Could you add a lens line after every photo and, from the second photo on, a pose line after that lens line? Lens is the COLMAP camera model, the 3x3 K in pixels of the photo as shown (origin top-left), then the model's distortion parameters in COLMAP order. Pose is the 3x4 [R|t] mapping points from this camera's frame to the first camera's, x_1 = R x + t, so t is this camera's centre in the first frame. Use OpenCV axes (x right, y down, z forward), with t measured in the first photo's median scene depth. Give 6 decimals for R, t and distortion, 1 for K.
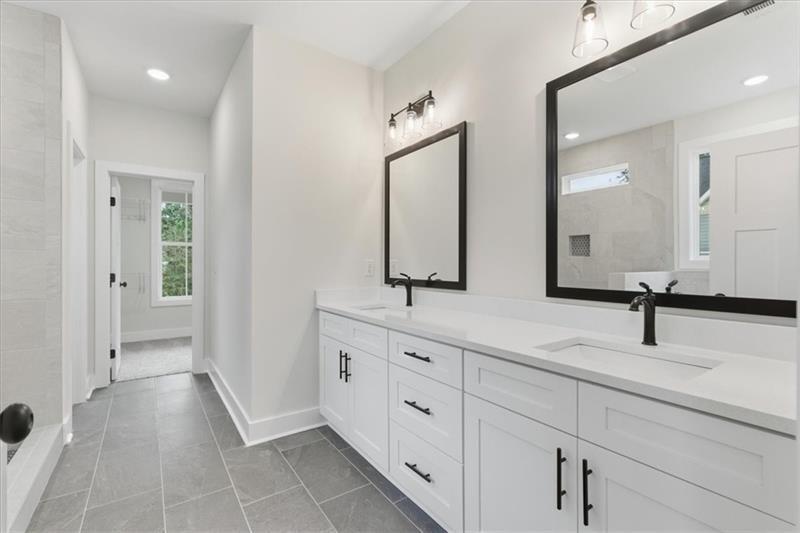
lens RADIAL K [[360.4, 0, 402.3], [0, 360.4, 265.3], [0, 0, 1]] dist [0.002329, 0.000569]
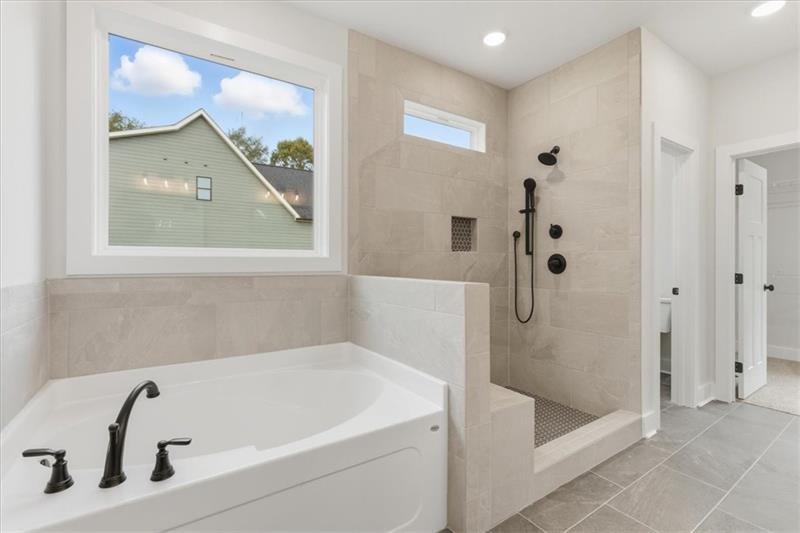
lens RADIAL K [[360.4, 0, 402.2], [0, 360.4, 265.3], [0, 0, 1]] dist [0.002329, 0.000569]
pose [[-0.025791, 0.004812, -0.999656, 0.098435], [-0.002392, 0.999985, 0.004875, 0.000516], [0.999664, 0.002517, -0.025779, 0.289096]]
